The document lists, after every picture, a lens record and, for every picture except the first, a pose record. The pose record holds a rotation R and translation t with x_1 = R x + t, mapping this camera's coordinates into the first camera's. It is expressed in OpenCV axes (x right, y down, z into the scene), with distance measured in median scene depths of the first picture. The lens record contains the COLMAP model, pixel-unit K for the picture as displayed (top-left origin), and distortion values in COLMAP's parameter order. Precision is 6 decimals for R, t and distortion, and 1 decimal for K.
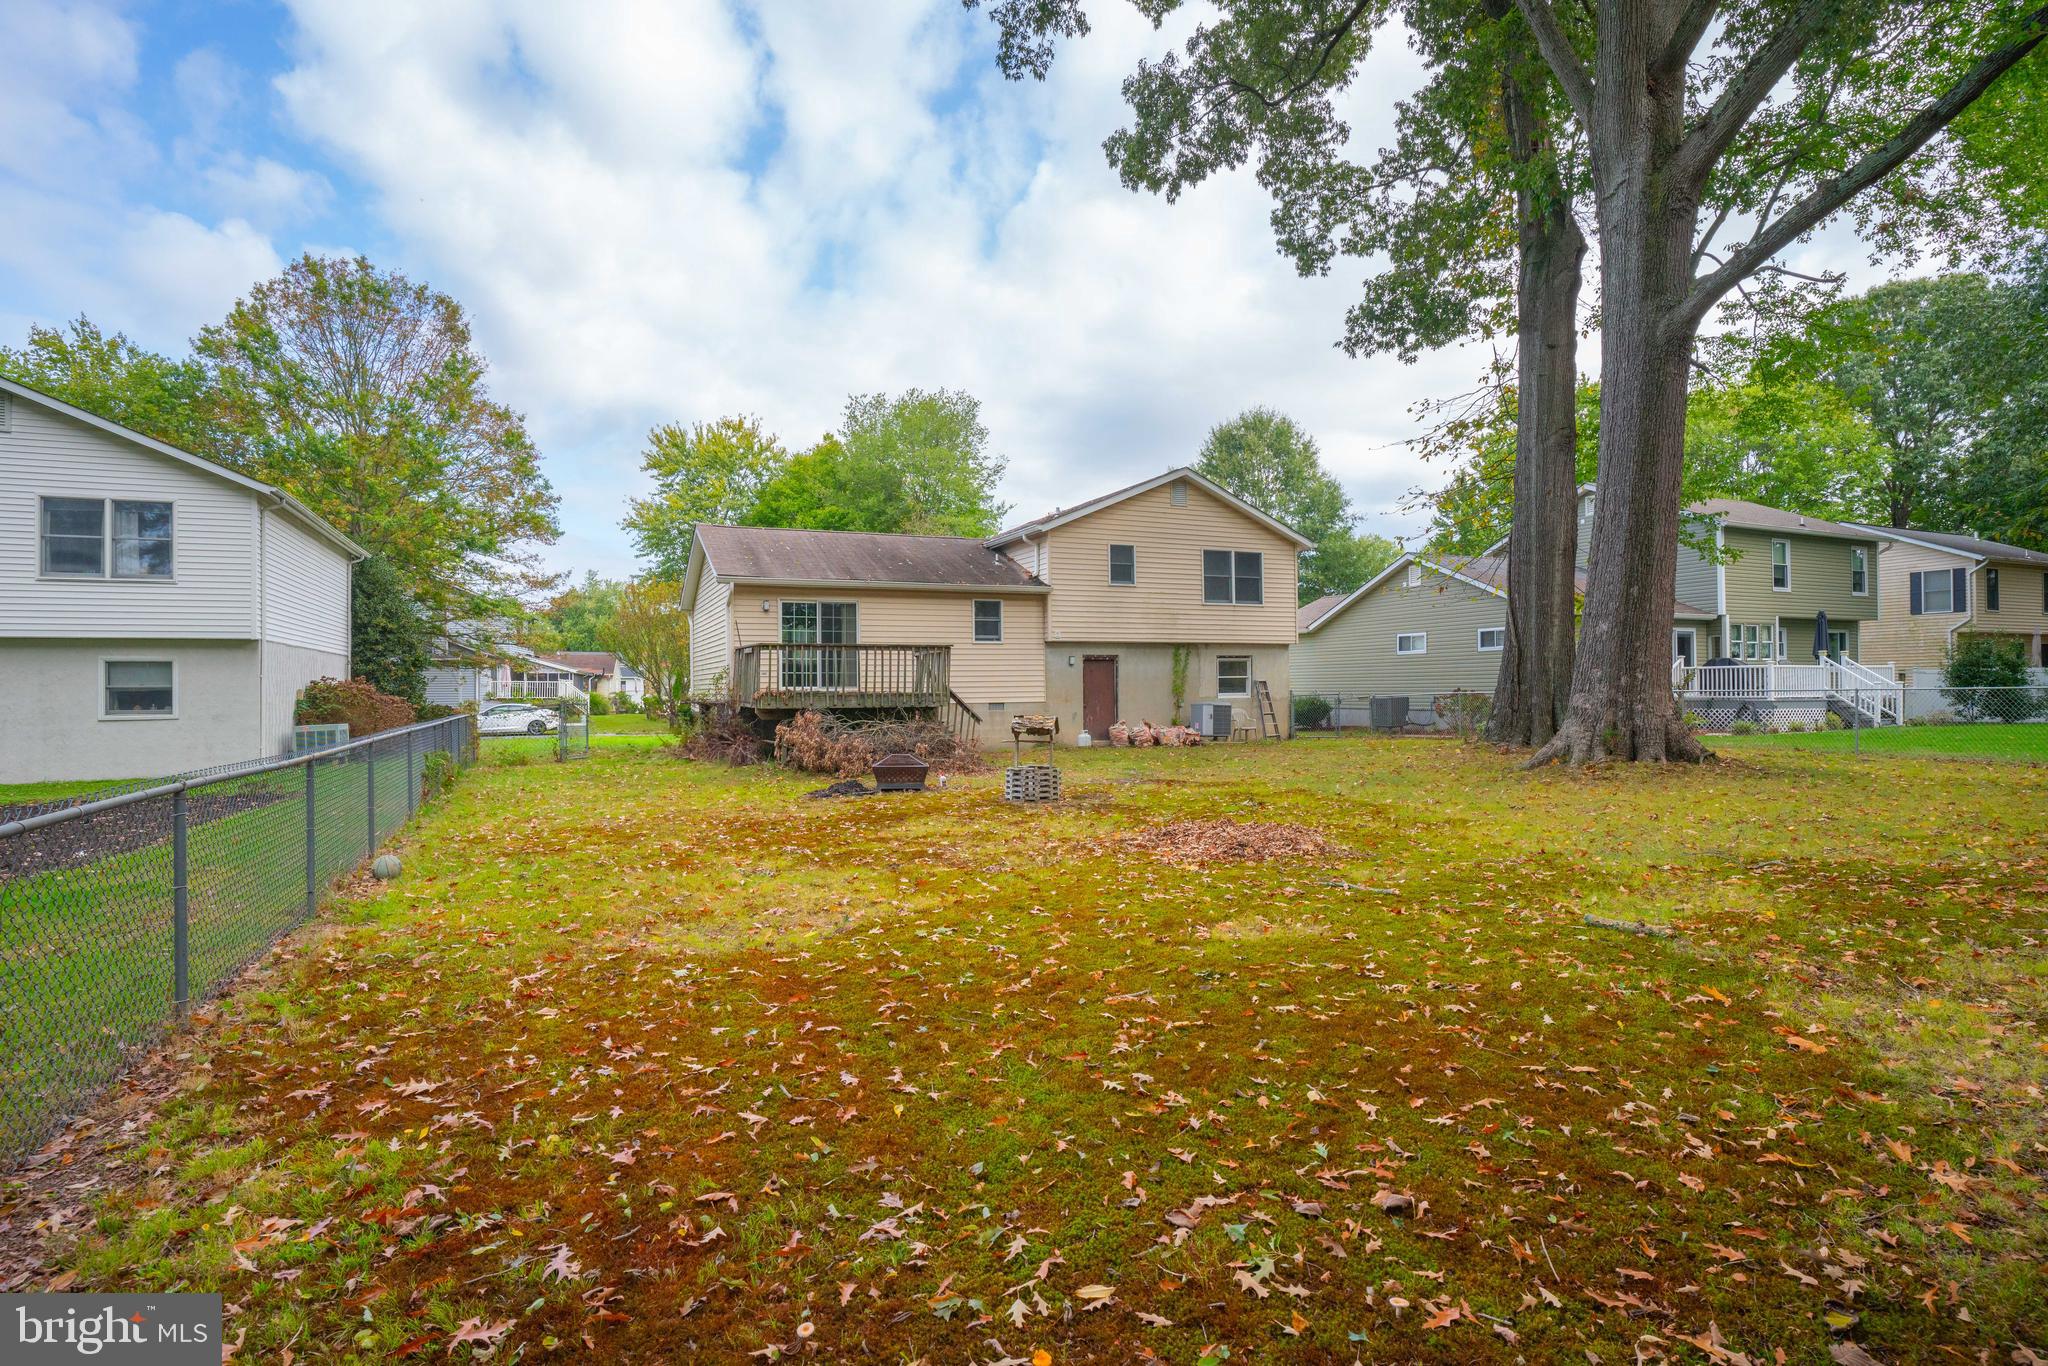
lens RADIAL K [[995.7, 0, 1022.6], [0, 995.7, 684.9], [0, 0, 1]] dist [0.016547, -0.001654]
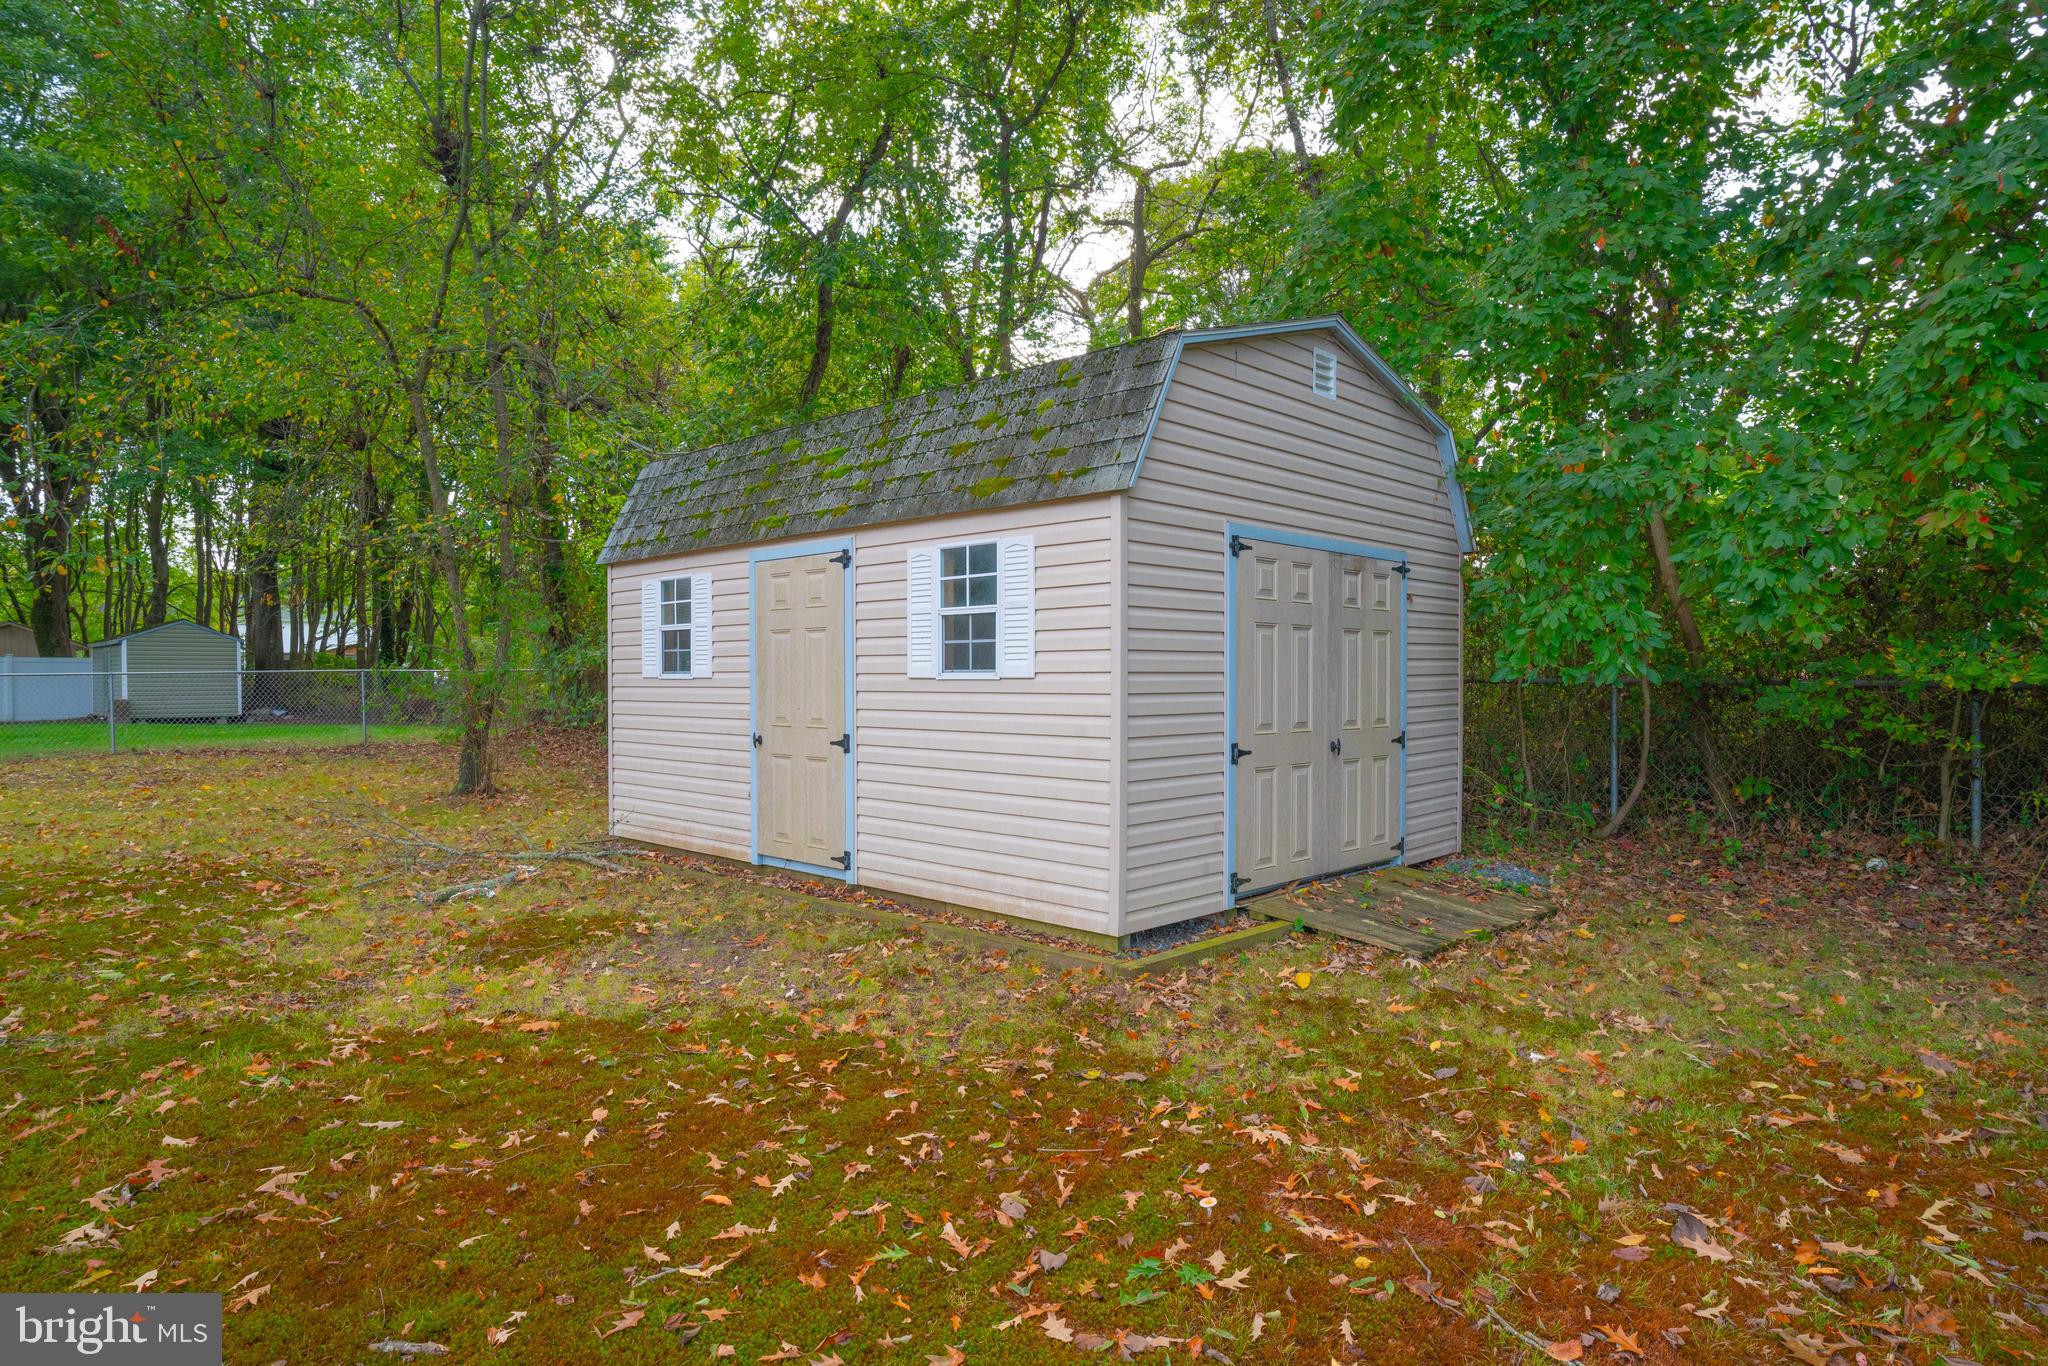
lens RADIAL K [[1177.5, 0, 1026.2], [0, 1177.5, 683.8], [0, 0, 1]] dist [-0.001860, 0.000887]
pose [[-0.340596, 0.001183, 0.940209, -0.467050], [0.003135, 0.999995, -0.000122, 0.032995], [-0.940205, 0.002906, -0.340598, 1.002589]]
